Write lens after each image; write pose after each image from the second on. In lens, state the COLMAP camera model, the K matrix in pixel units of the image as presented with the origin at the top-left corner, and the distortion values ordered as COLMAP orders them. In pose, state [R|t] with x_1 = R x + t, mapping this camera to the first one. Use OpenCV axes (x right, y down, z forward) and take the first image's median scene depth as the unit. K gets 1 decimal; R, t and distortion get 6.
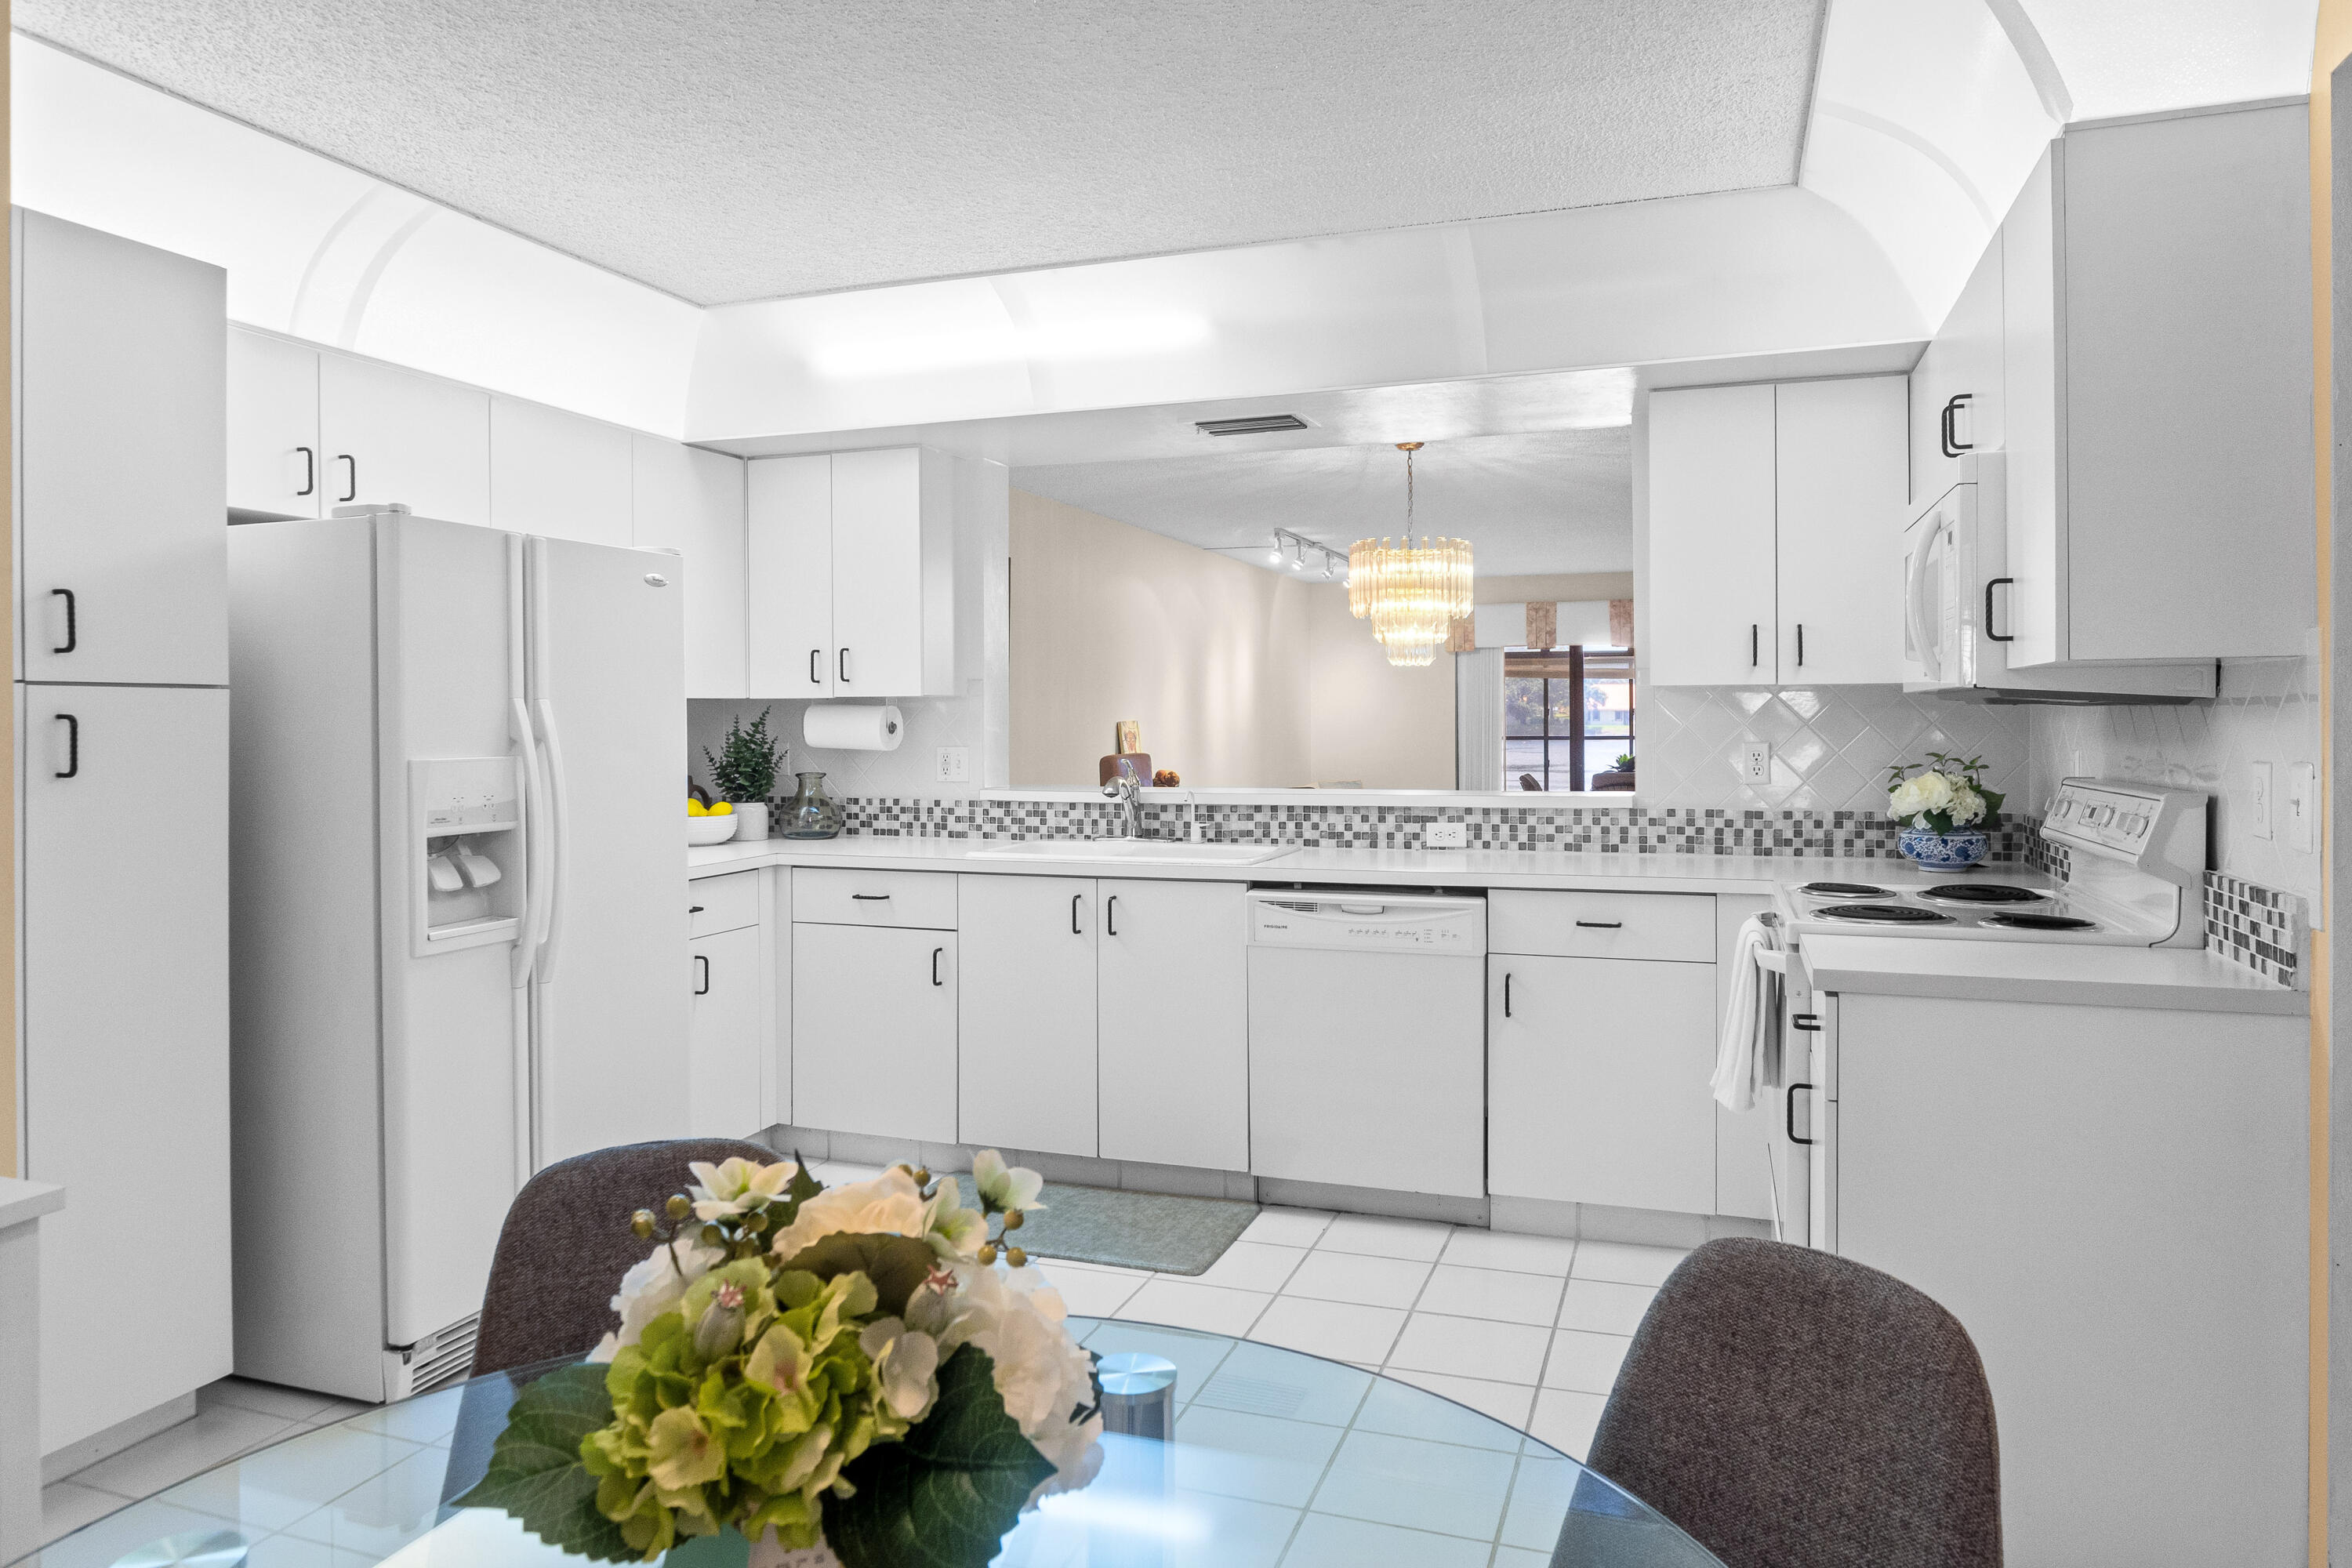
lens RADIAL K [[1514.8, 0, 1204.1], [0, 1514.8, 730.2], [0, 0, 1]] dist [0.027418, 0.001320]
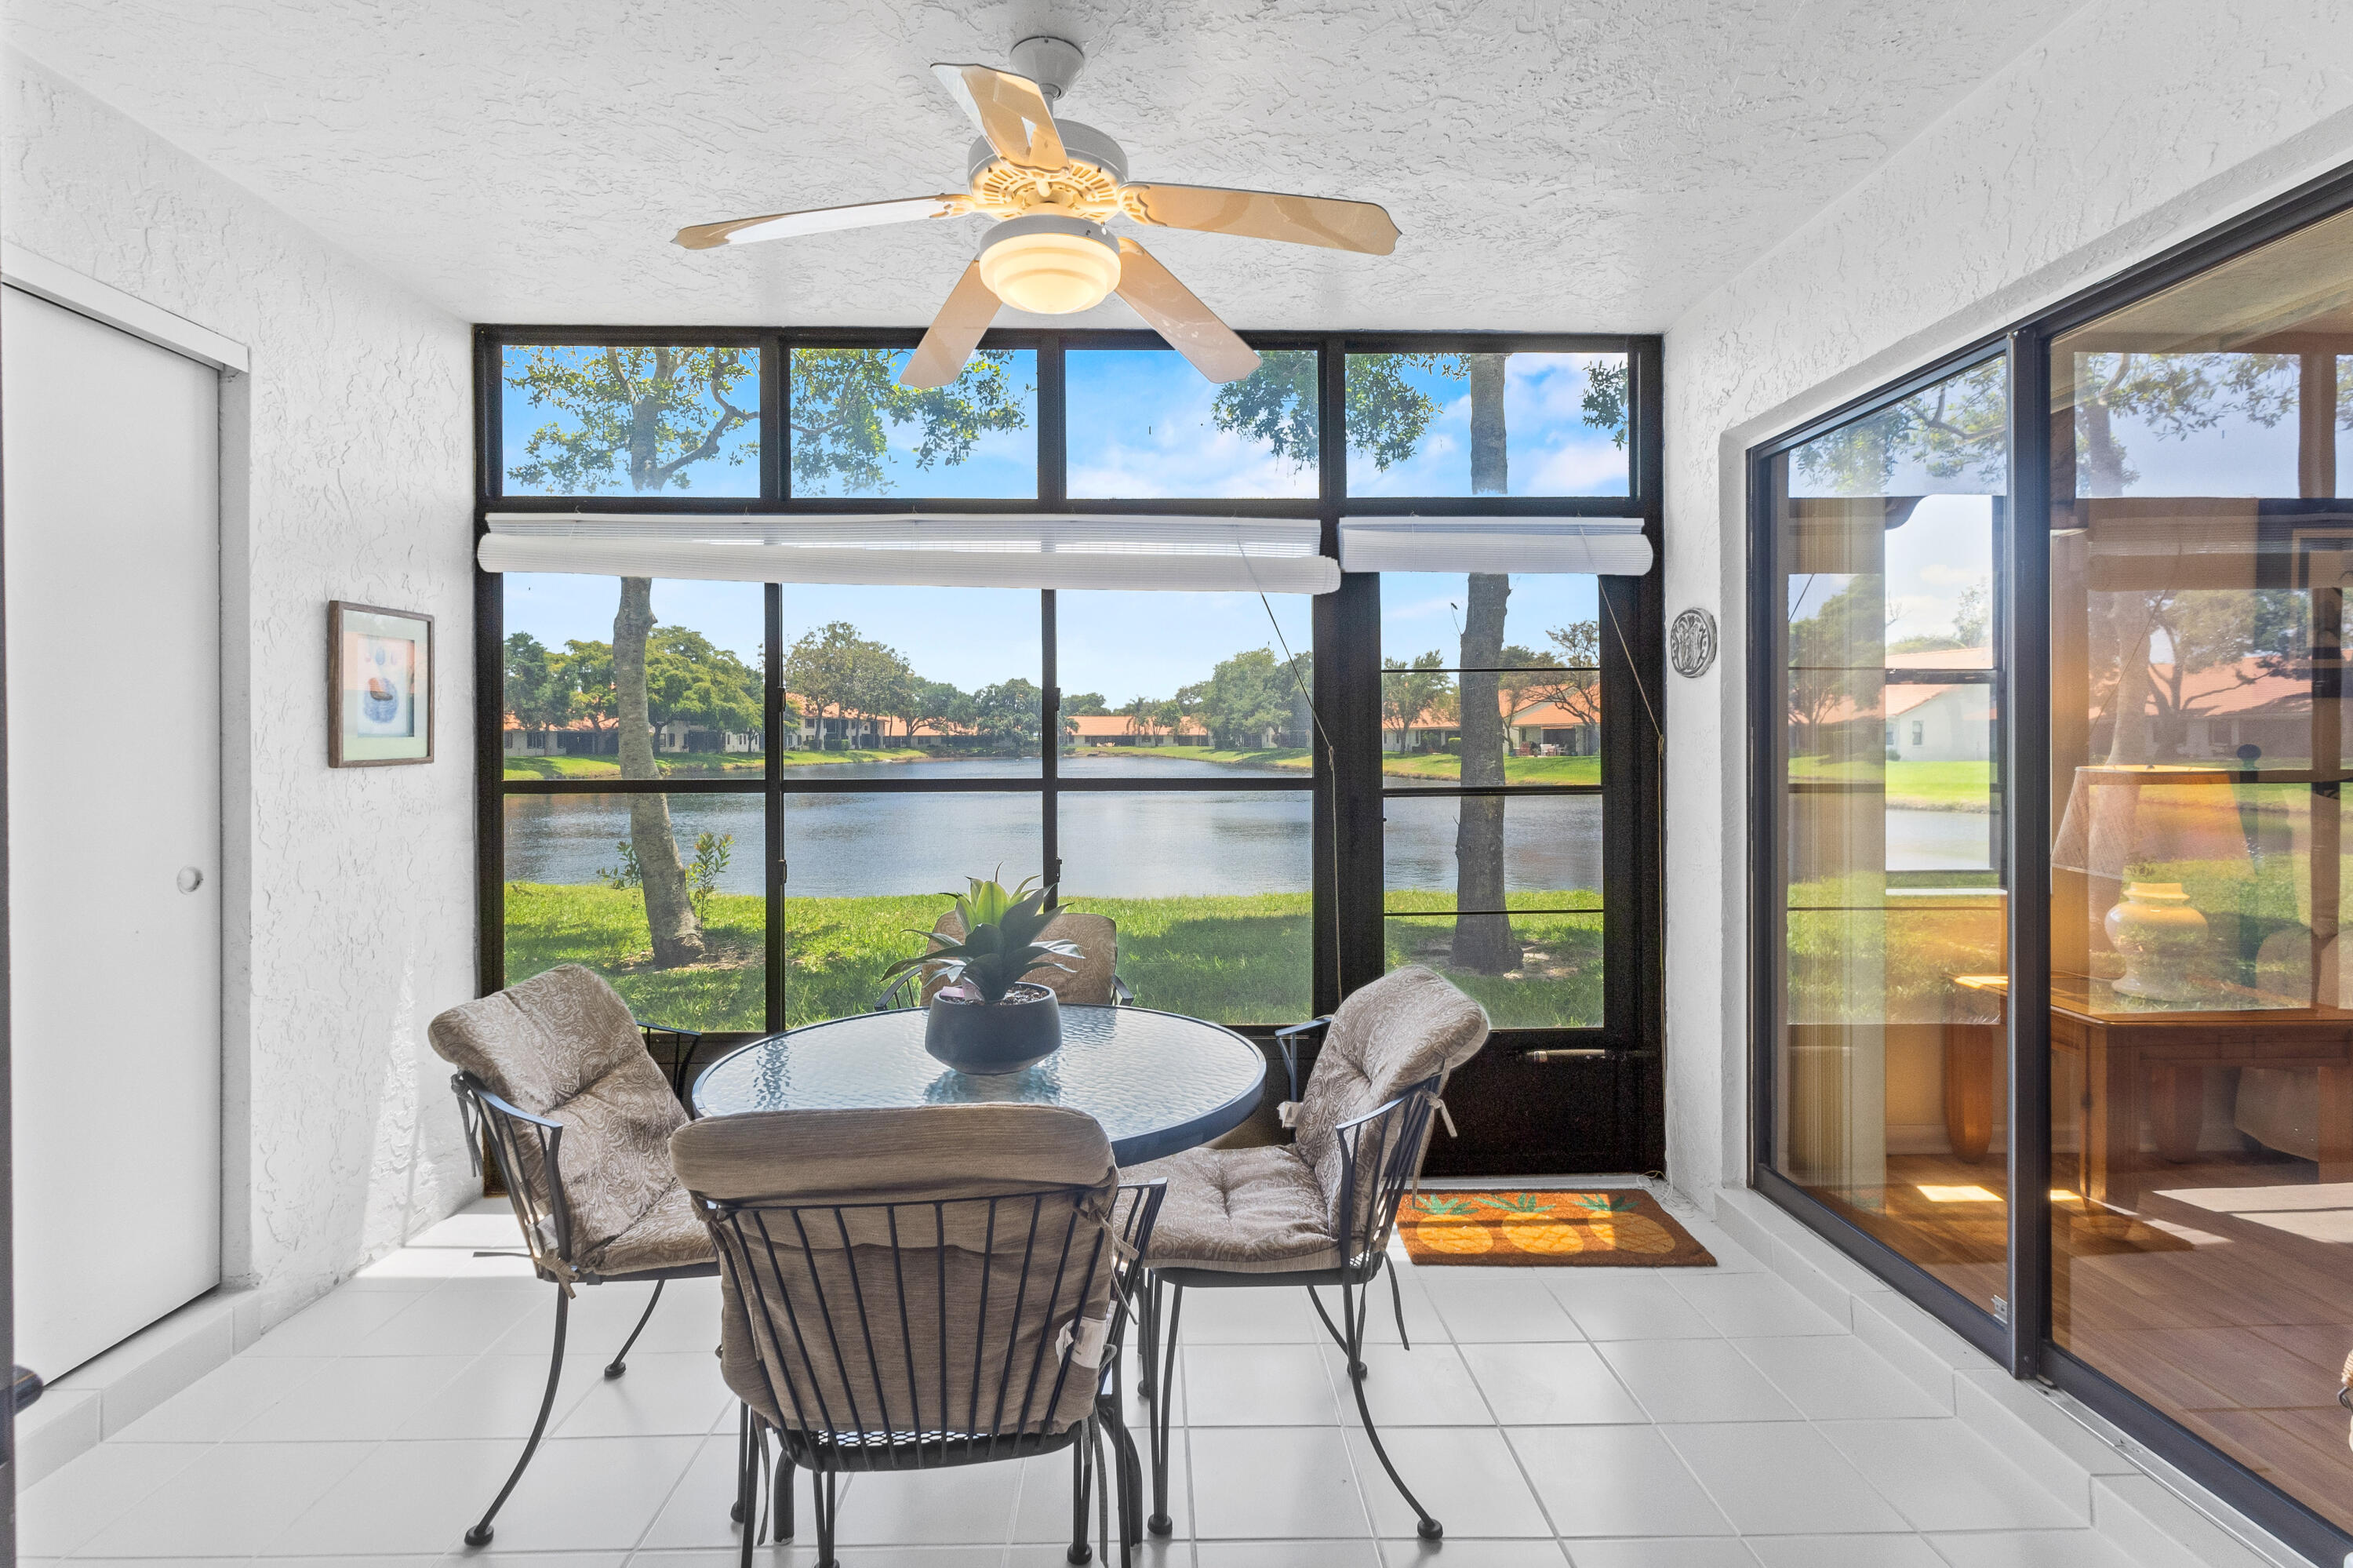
lens RADIAL K [[1121.2, 0, 1183.1], [0, 1121.2, 751.1], [0, 0, 1]] dist [0.021558, 0.001579]
pose [[0.939801, -0.002318, 0.341714, 0.780496], [0.002336, 0.999997, 0.000359, -0.007167], [-0.341714, 0.000461, 0.939804, 2.659392]]
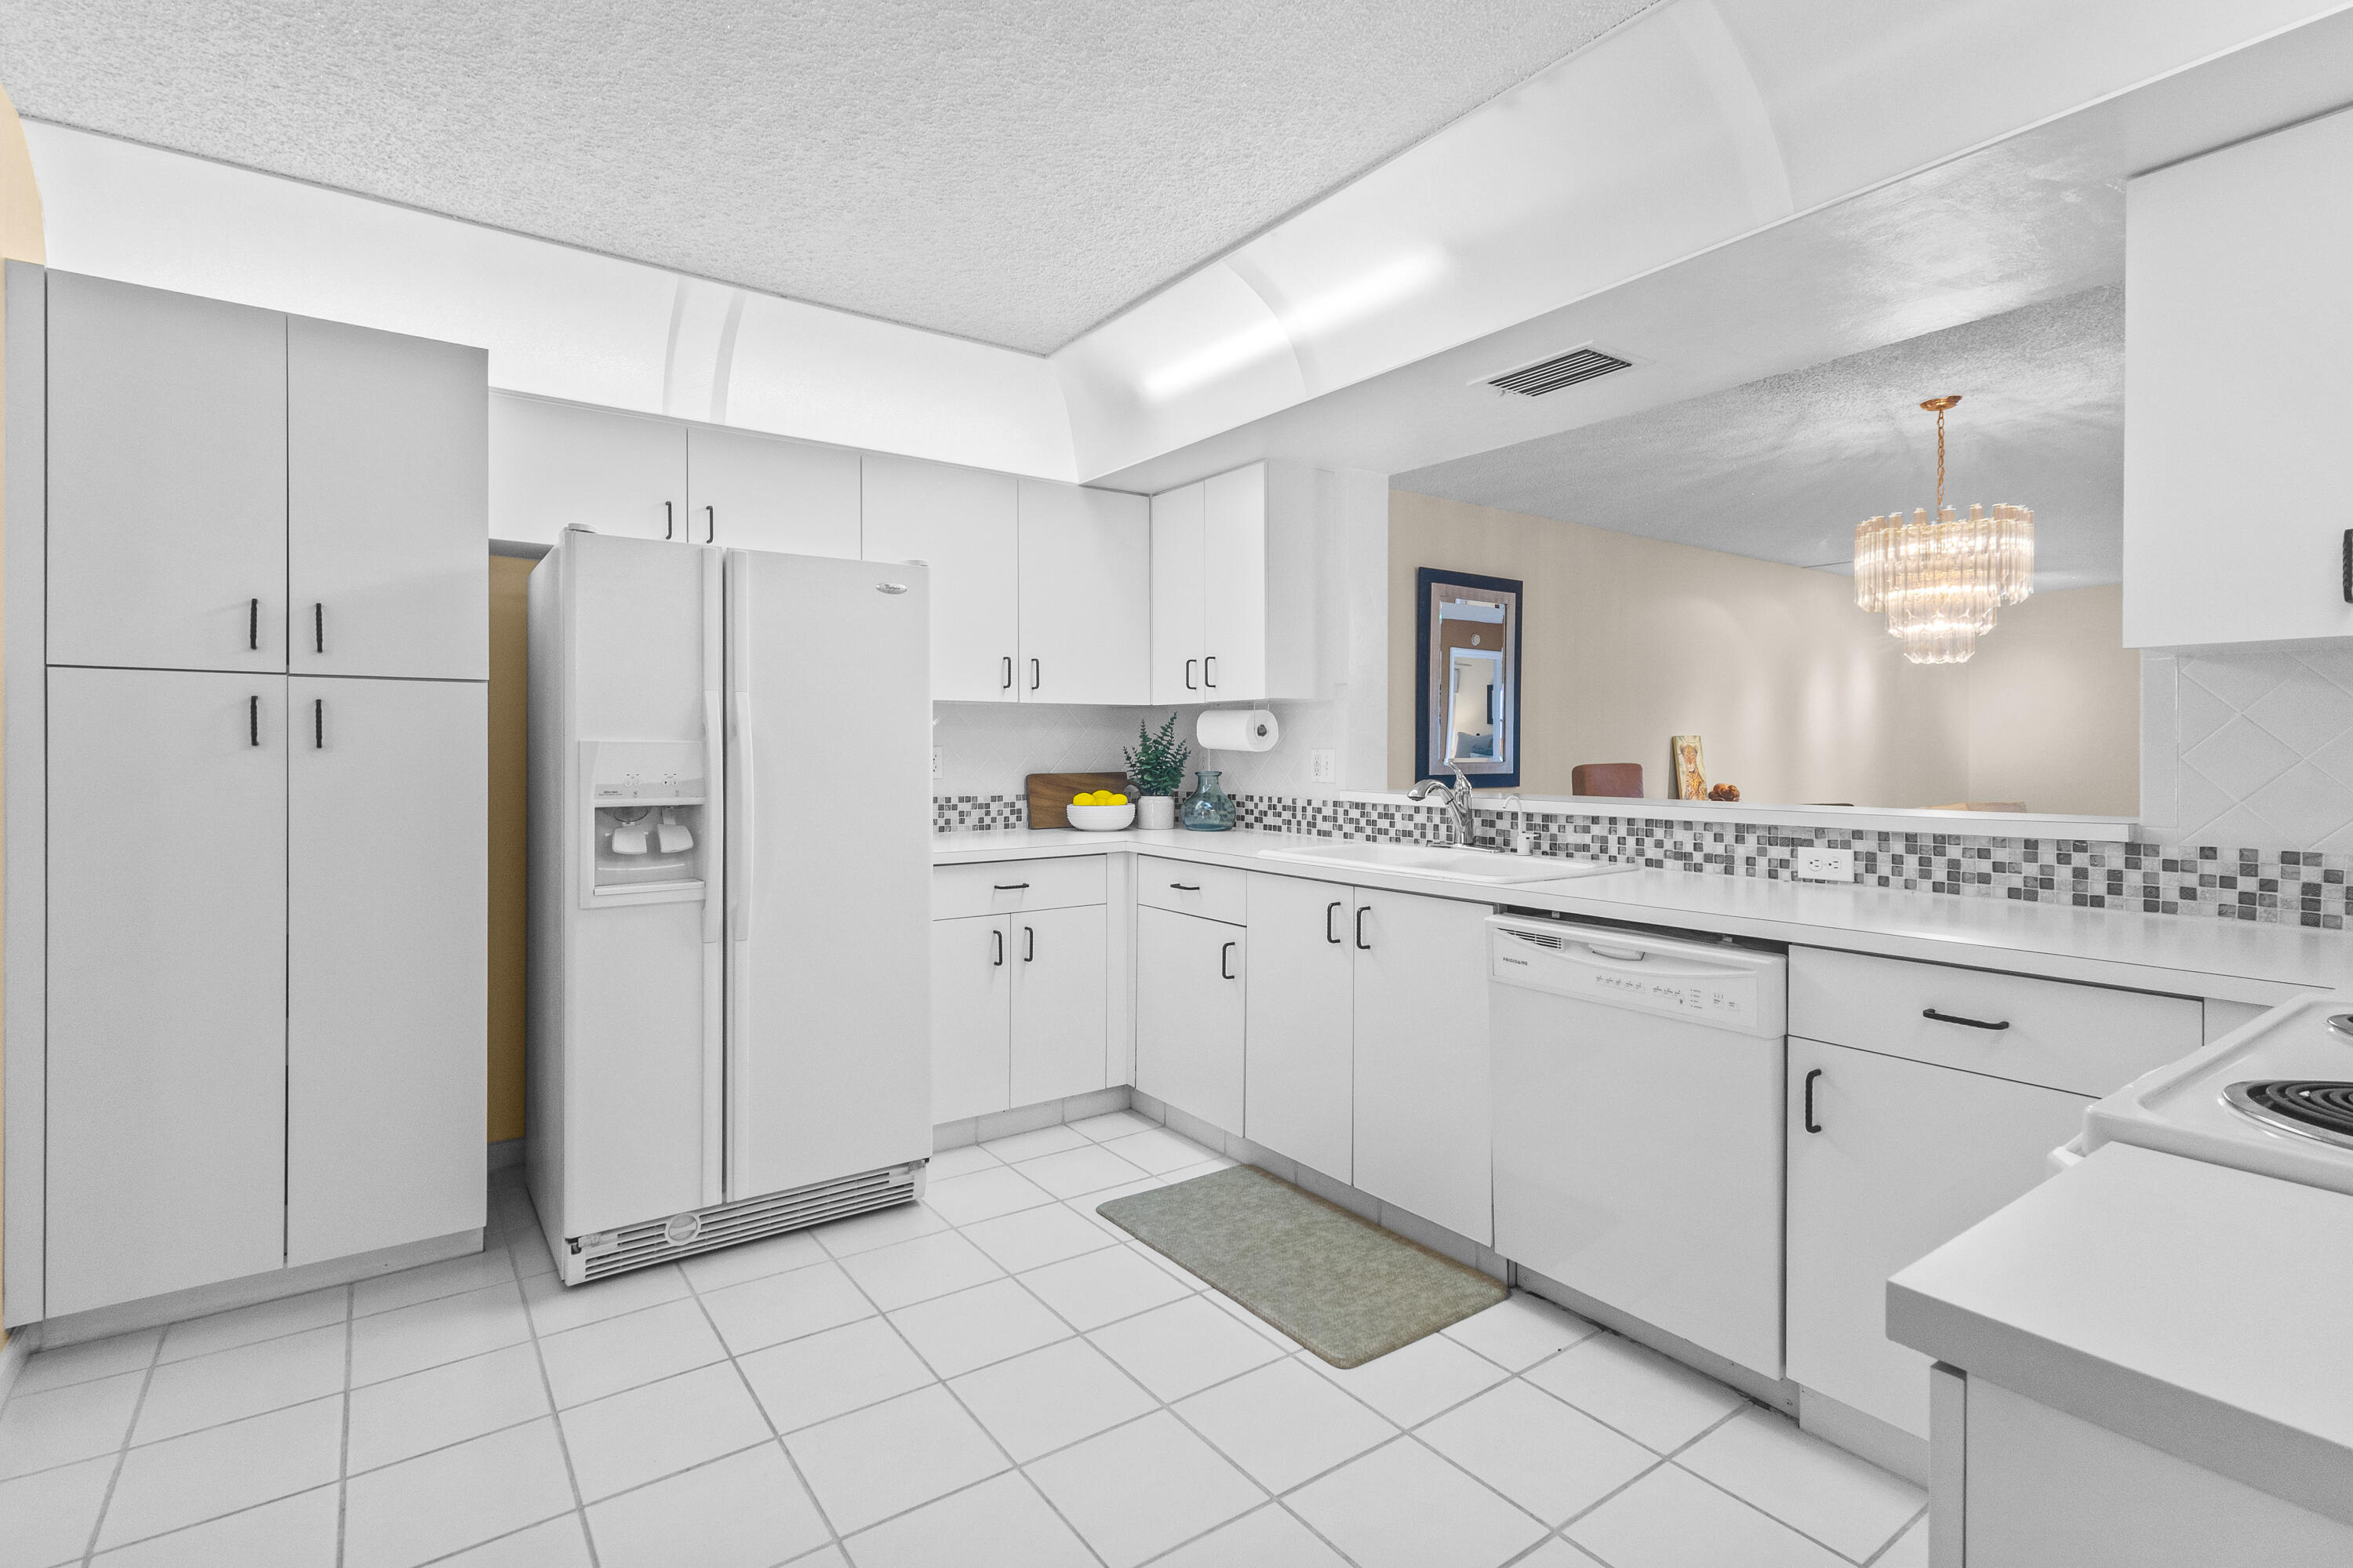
lens RADIAL K [[1121.2, 0, 1183.1], [0, 1121.2, 751.1], [0, 0, 1]] dist [0.021558, 0.001579]
pose [[0.815226, 0.006490, -0.579107, 0.220477], [-0.008361, 0.999965, -0.000563, 0.014956], [0.579083, 0.005301, 0.815251, 0.343800]]
